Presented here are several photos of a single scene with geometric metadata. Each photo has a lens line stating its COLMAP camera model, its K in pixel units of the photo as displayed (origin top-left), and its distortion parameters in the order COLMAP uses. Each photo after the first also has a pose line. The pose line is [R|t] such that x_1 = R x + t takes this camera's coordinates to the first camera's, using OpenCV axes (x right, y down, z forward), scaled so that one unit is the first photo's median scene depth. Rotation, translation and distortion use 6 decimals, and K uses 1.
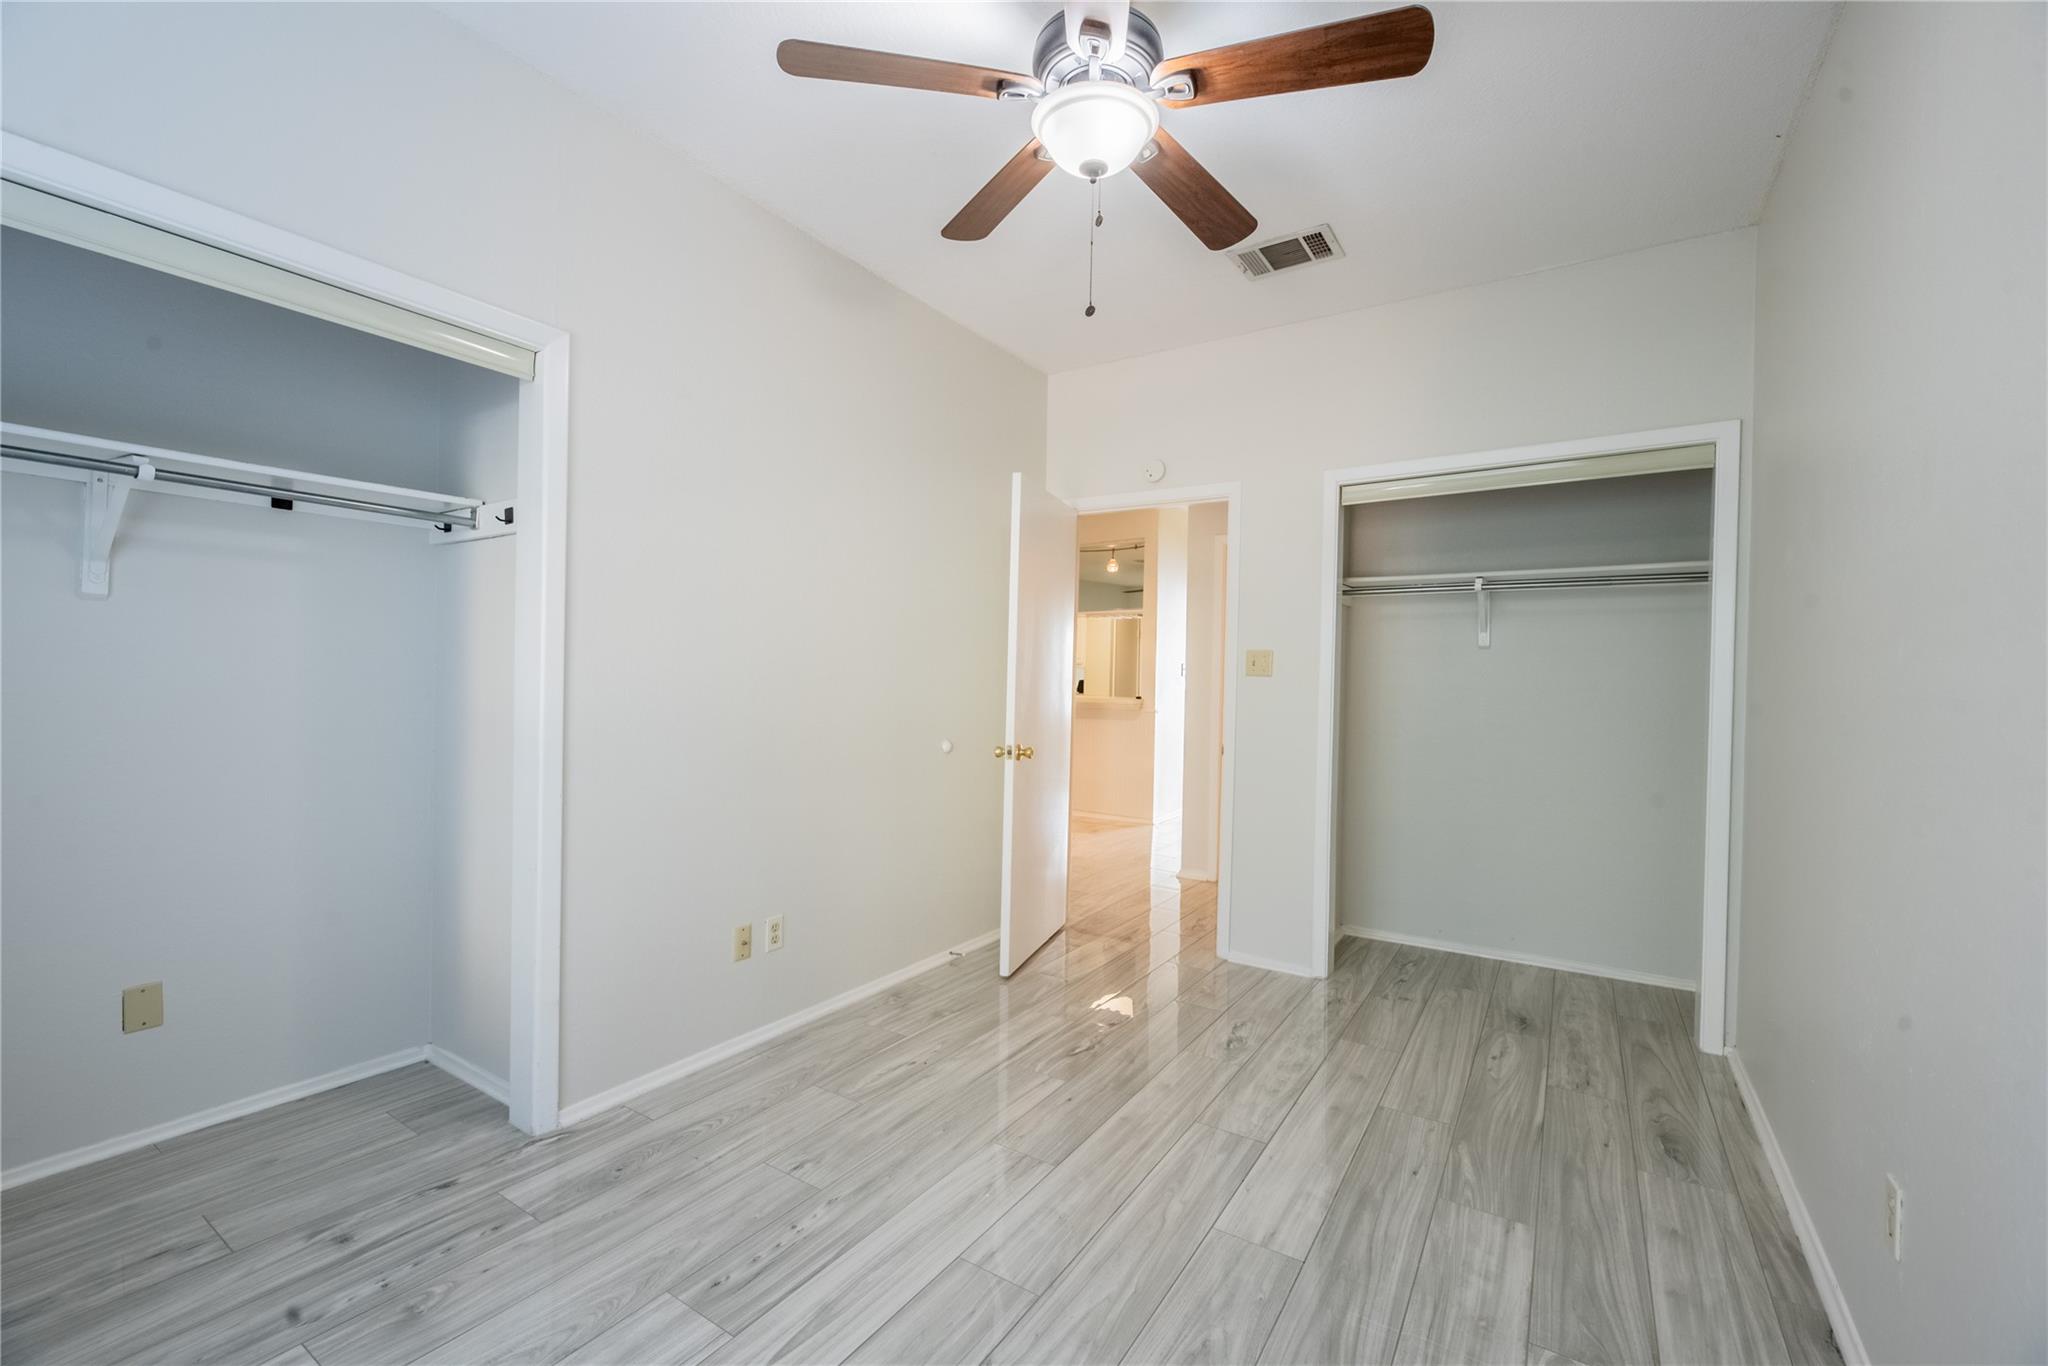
lens RADIAL K [[870.5, 0, 1026.8], [0, 870.5, 688.7], [0, 0, 1]] dist [-0.001834, -0.000646]
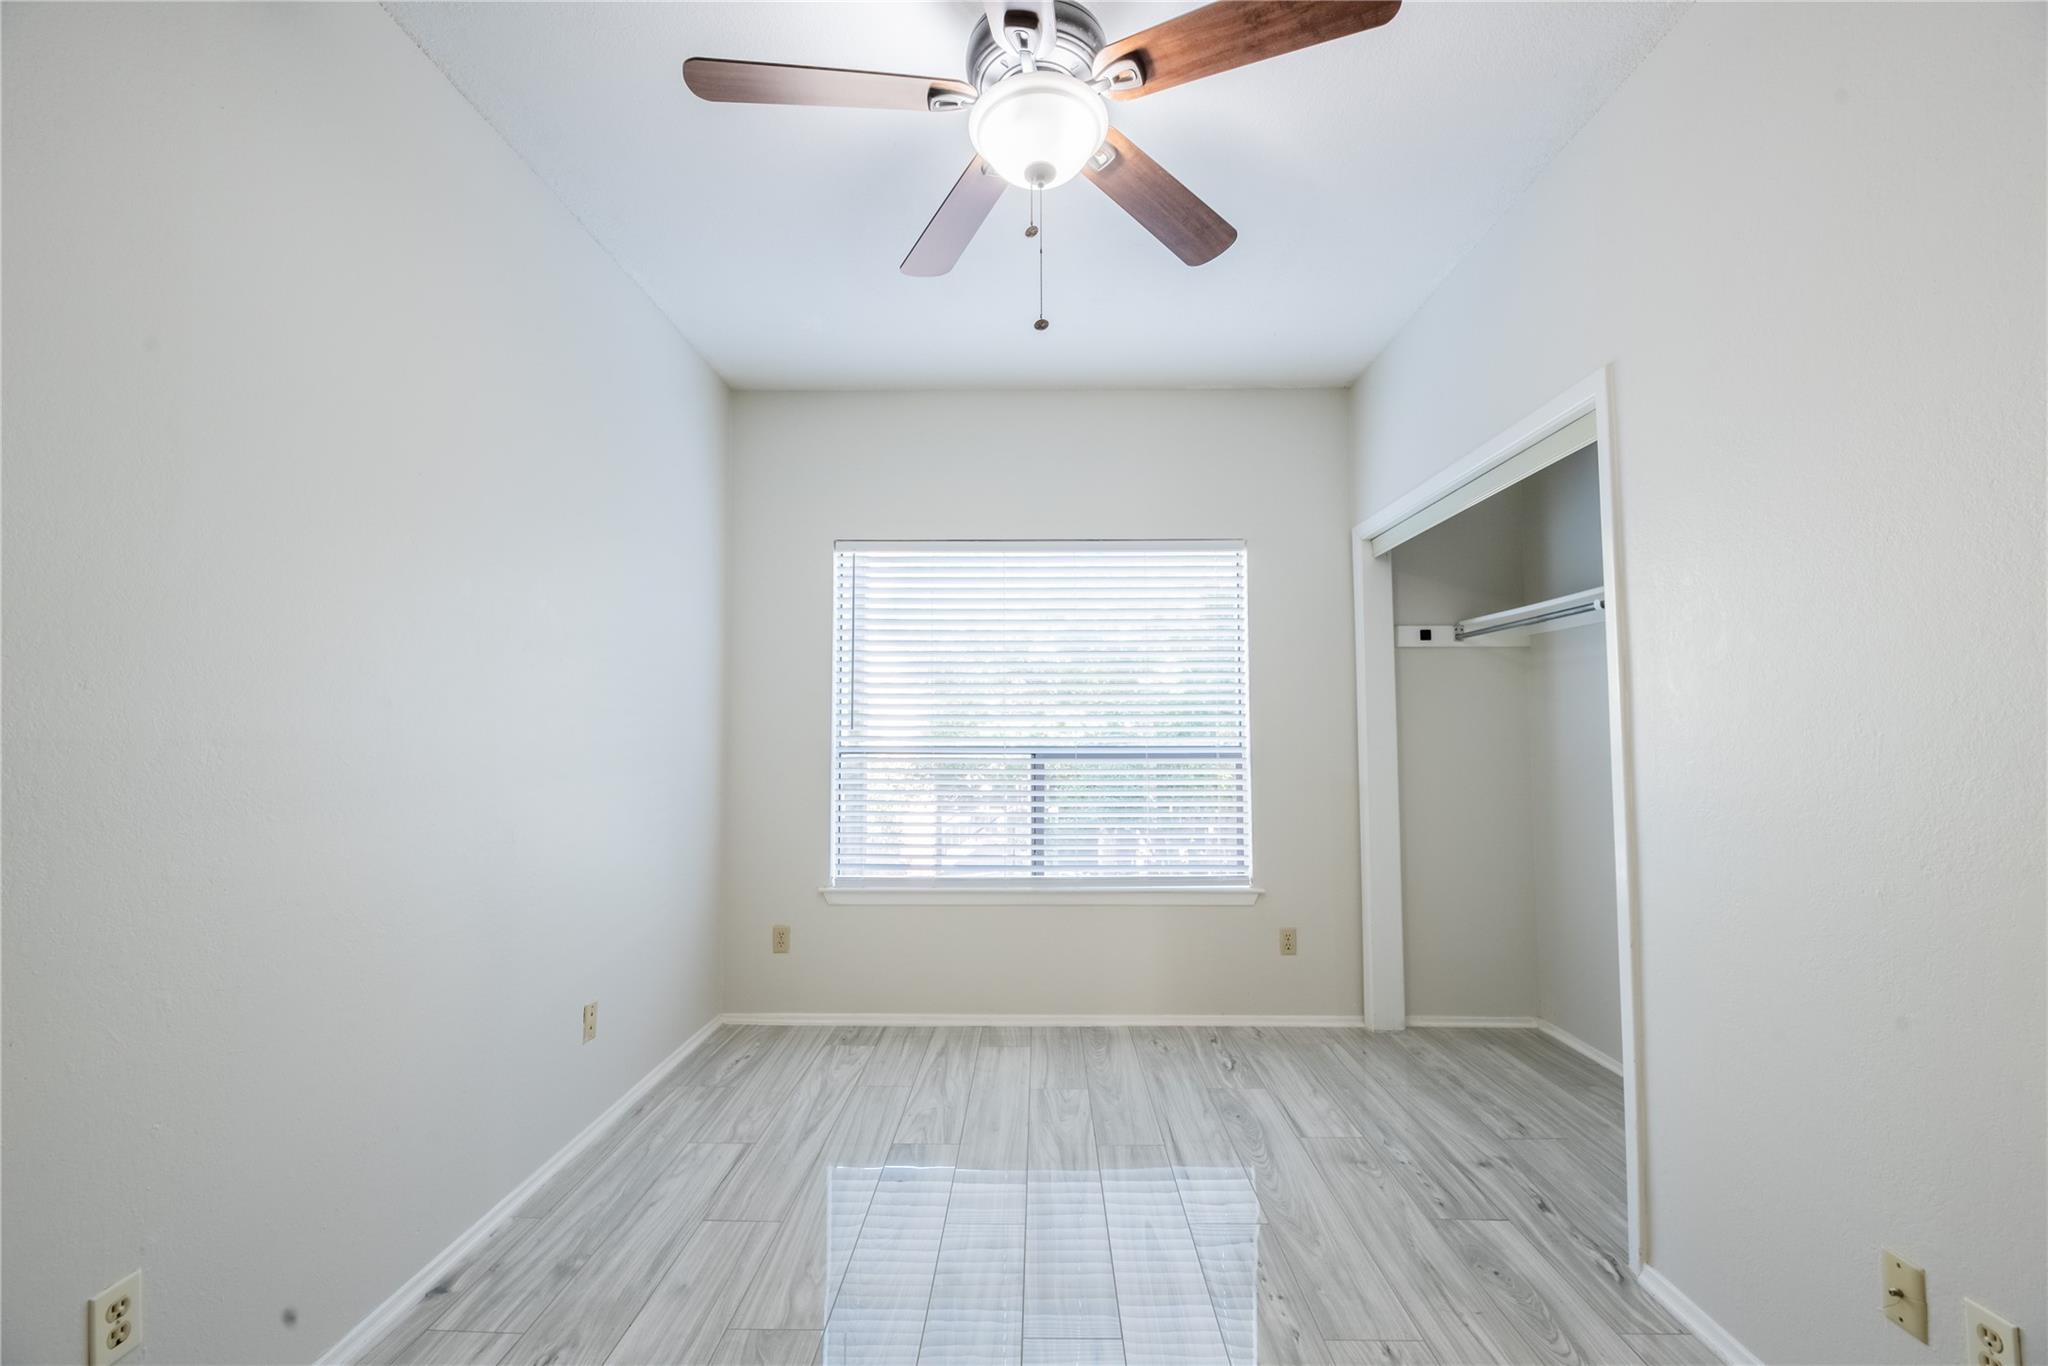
lens RADIAL K [[870.5, 0, 1026.8], [0, 870.5, 688.7], [0, 0, 1]] dist [-0.001834, -0.000646]
pose [[-0.852403, -0.042546, -0.521152, 0.530399], [-0.016467, 0.998374, -0.054572, -0.017559], [0.522626, -0.037935, -0.851717, 1.729665]]
